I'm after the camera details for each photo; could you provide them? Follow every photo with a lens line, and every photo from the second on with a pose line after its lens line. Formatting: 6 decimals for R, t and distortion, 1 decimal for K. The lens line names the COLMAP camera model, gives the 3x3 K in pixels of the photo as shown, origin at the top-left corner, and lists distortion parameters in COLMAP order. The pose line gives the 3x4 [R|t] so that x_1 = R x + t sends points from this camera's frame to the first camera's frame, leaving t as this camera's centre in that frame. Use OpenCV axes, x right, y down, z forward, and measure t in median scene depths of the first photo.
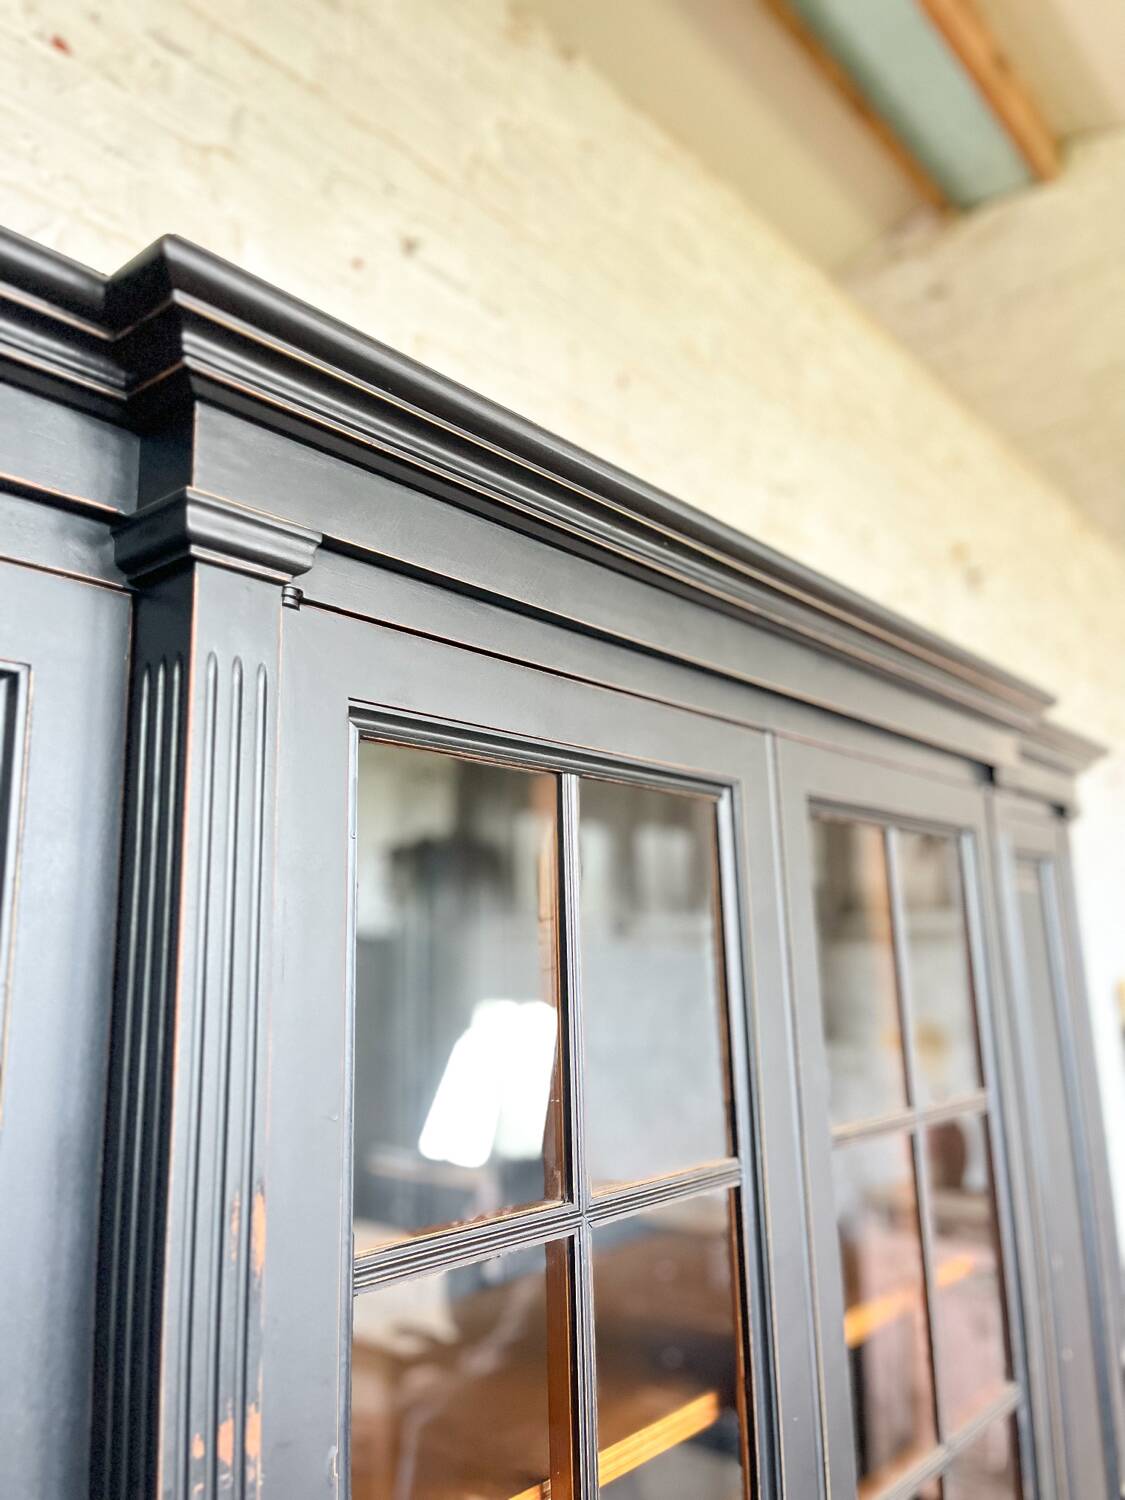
lens RADIAL K [[1123.9, 0, 562.5], [0, 1123.9, 750.0], [0, 0, 1]] dist [0.090306, -0.120442]
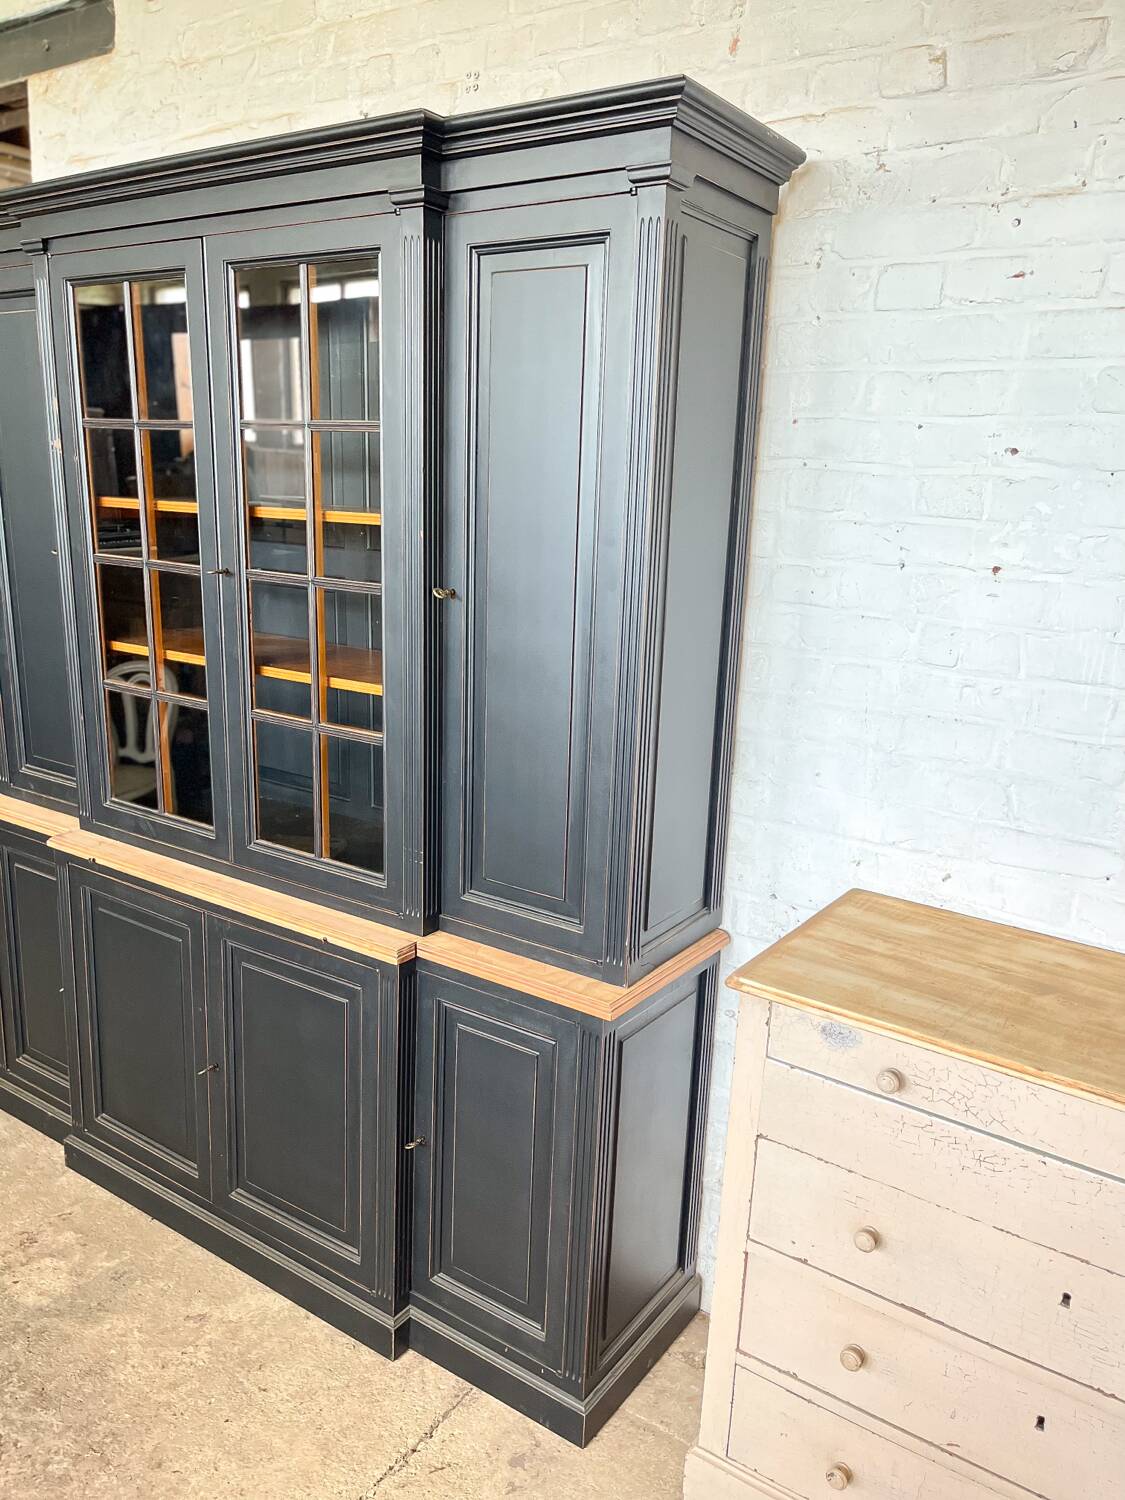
lens RADIAL K [[1131.9, 0, 575.4], [0, 1131.9, 762.8], [0, 0, 1]] dist [0.089598, -0.124135]
pose [[0.108346, 0.272770, -0.955959, 2.081396], [0.156586, 0.944933, 0.287371, 0.328664], [0.981704, -0.180825, 0.059668, 1.069895]]
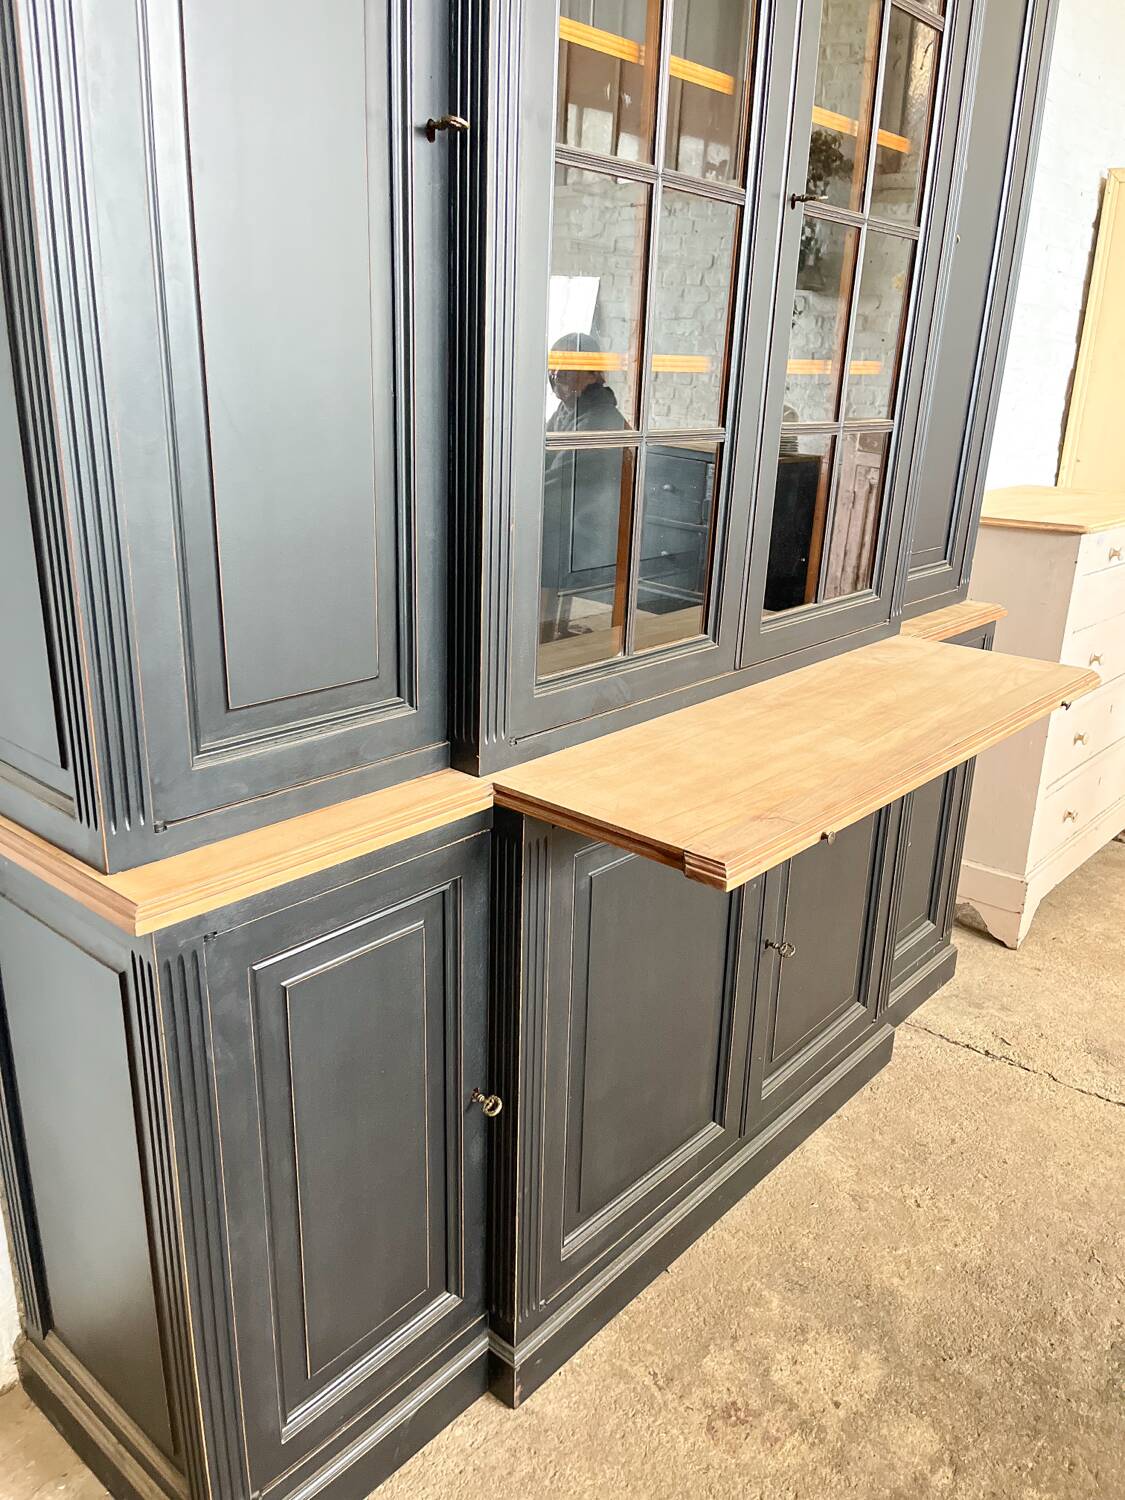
lens RADIAL K [[1126.3, 0, 557.1], [0, 1126.3, 763.0], [0, 0, 1]] dist [0.089744, -0.123820]
pose [[0.997902, 0.064367, 0.007004, -0.049690], [-0.058891, 0.857377, 0.511309, 0.386264], [0.026906, -0.510648, 0.859369, -0.656046]]
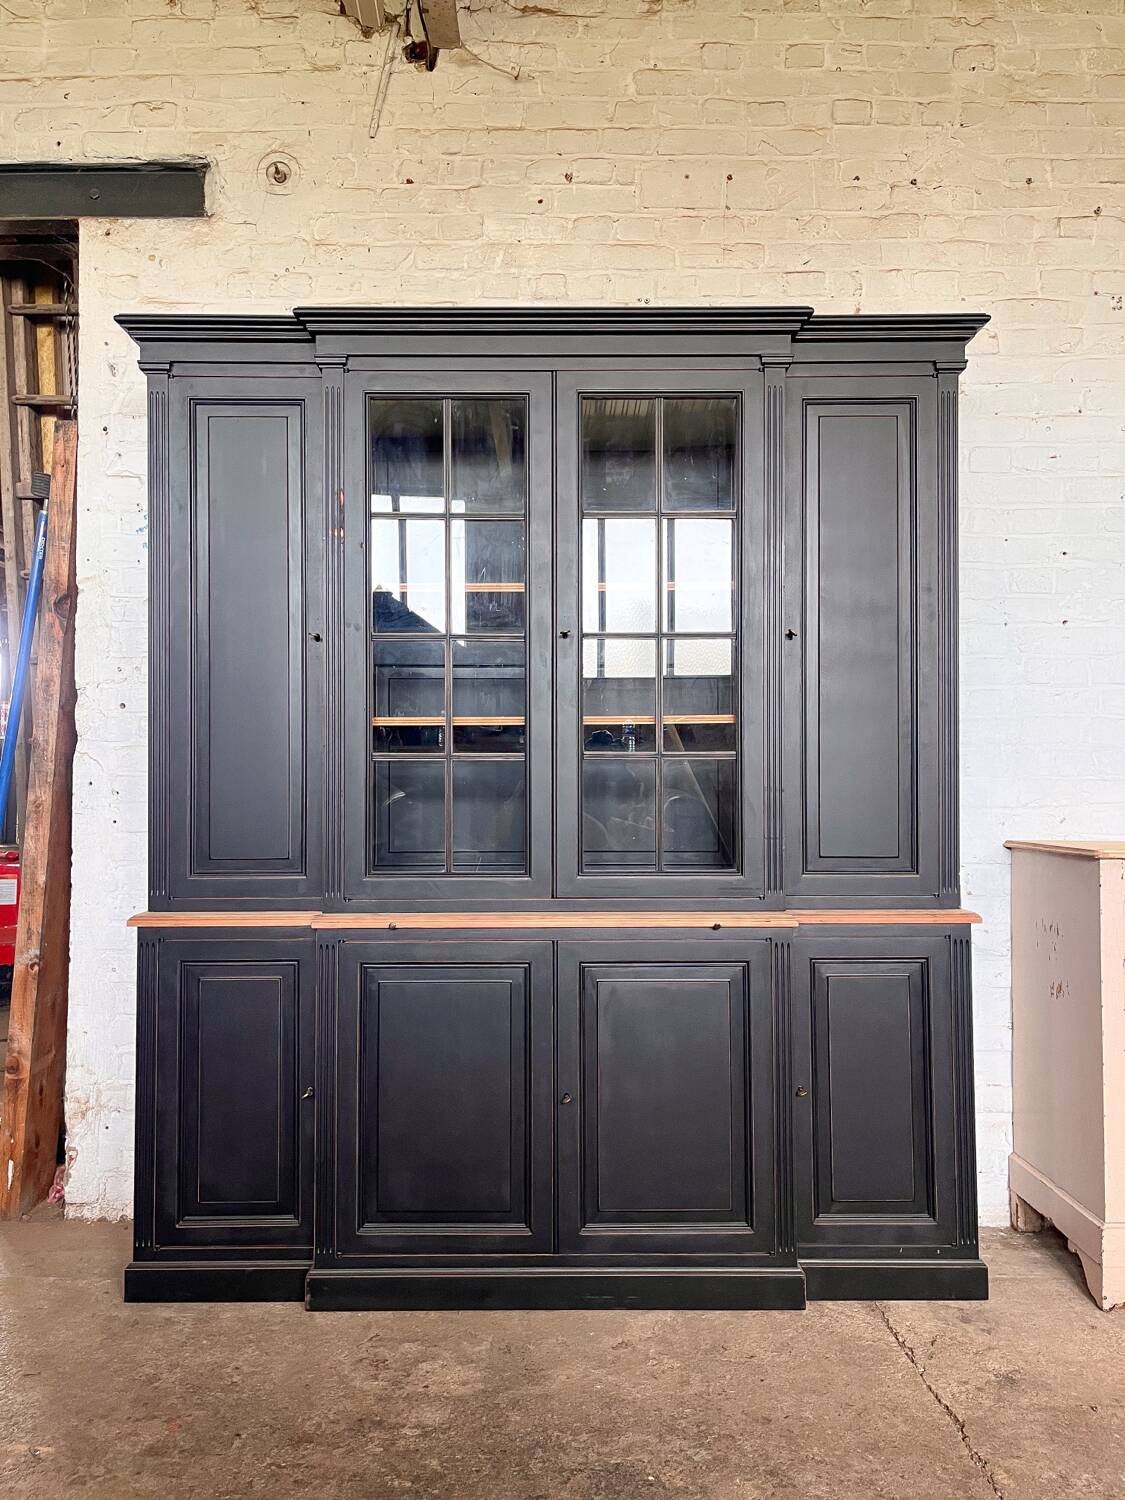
lens RADIAL K [[1123.9, 0, 562.5], [0, 1123.9, 750.0], [0, 0, 1]] dist [0.090306, -0.120442]
pose [[0.649865, 0.016298, -0.759875, 1.800165], [0.131548, 0.982270, 0.133571, 0.408771], [0.748579, -0.186763, 0.636198, -0.728462]]
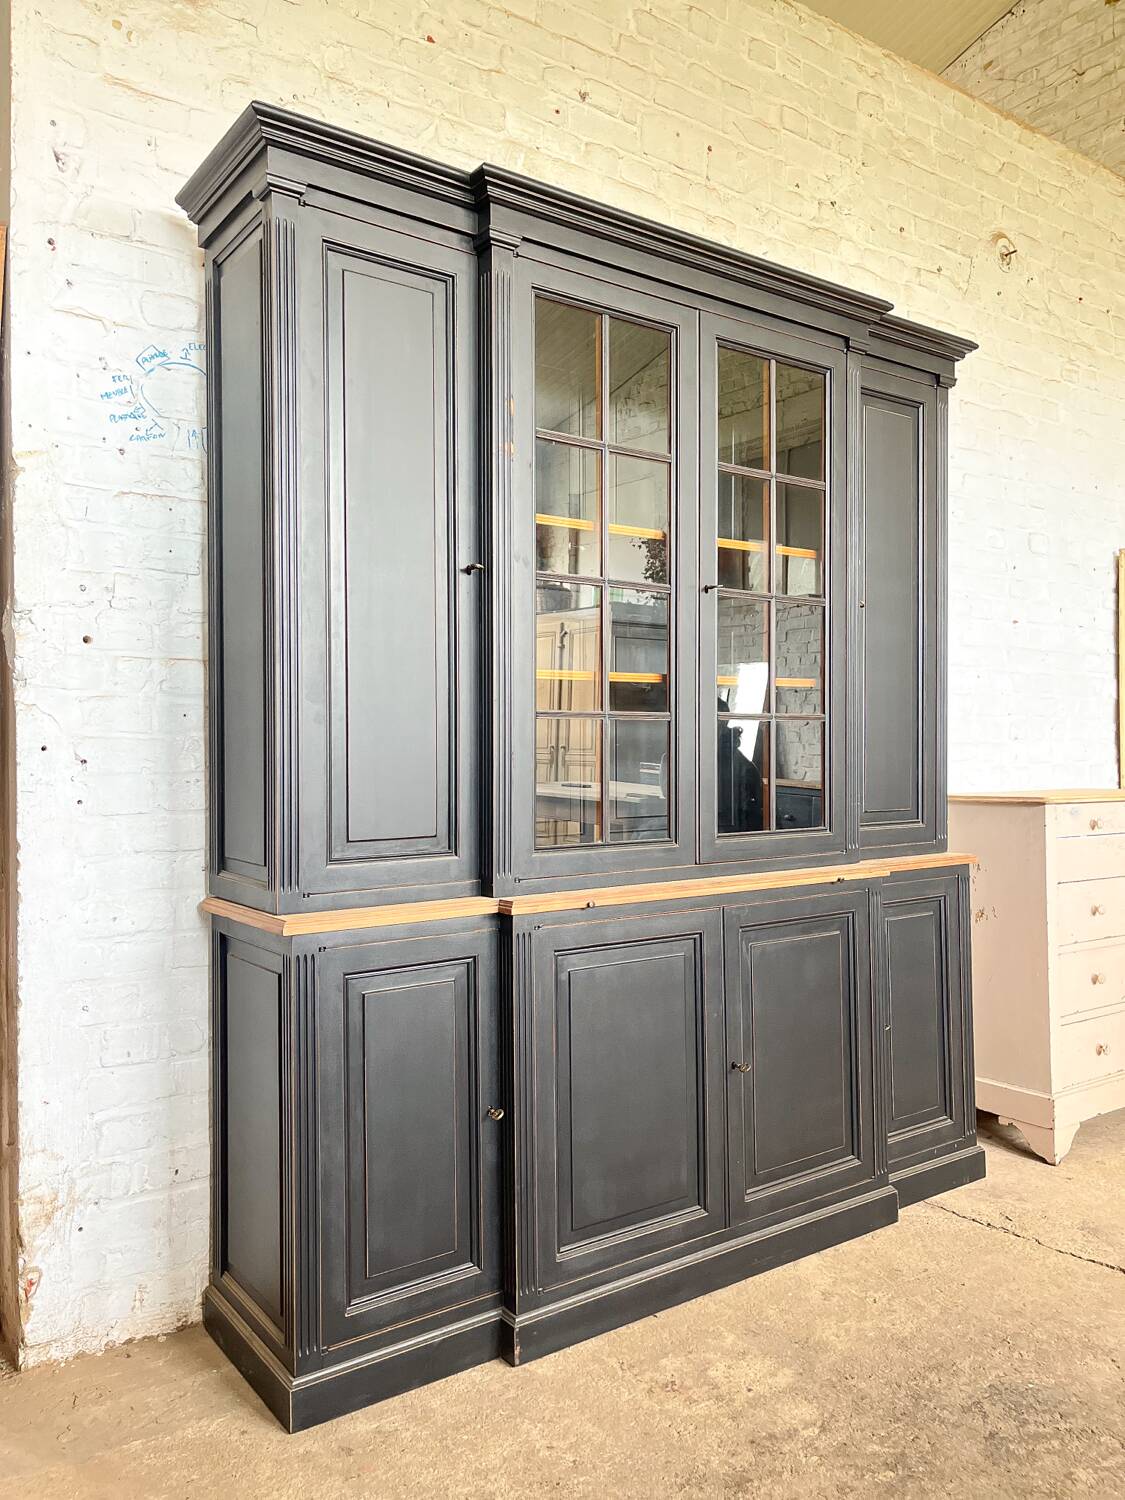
lens RADIAL K [[1118.7, 0, 567.3], [0, 1118.7, 751.5], [0, 0, 1]] dist [0.098353, -0.135305]
pose [[0.969275, 0.027344, -0.244457, 0.431721], [0.023478, 0.978981, 0.202594, 0.348478], [0.244858, -0.202108, 0.948260, -1.387716]]
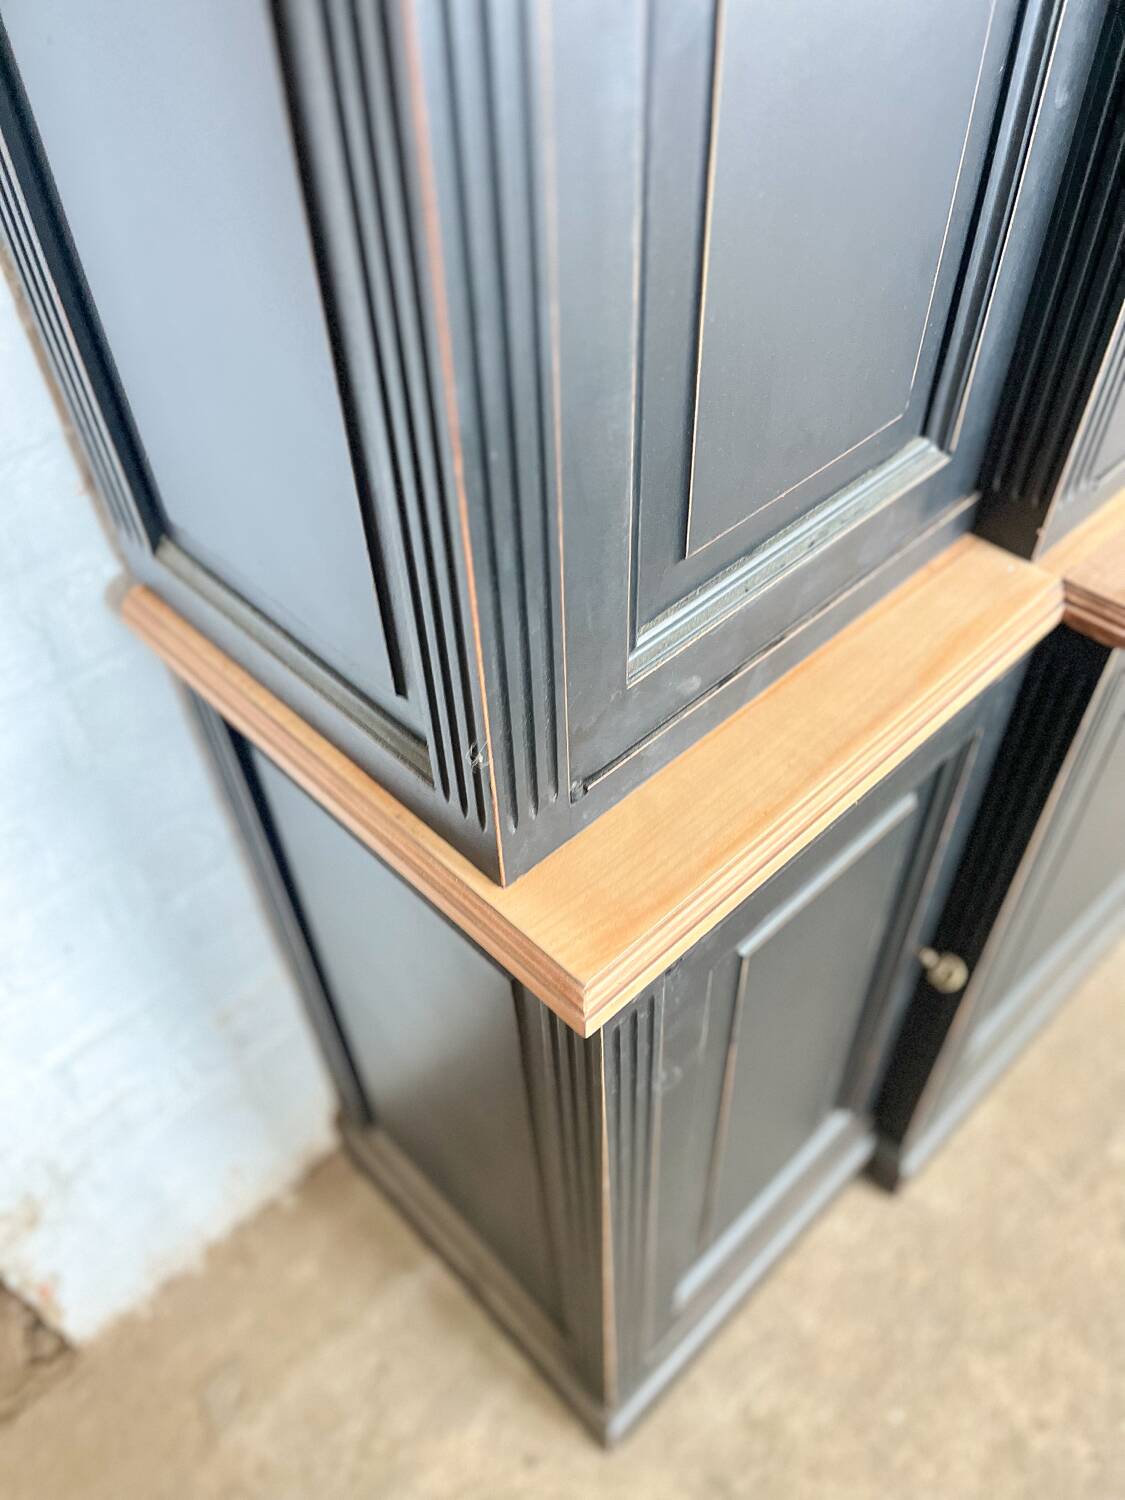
lens RADIAL K [[1139.8, 0, 567.8], [0, 1139.8, 774.2], [0, 0, 1]] dist [0.085577, -0.126845]
pose [[0.995343, 0.074116, -0.061638, -0.312154], [0.015011, 0.512440, 0.858592, 0.468344], [0.095221, -0.855518, 0.508941, -0.193813]]
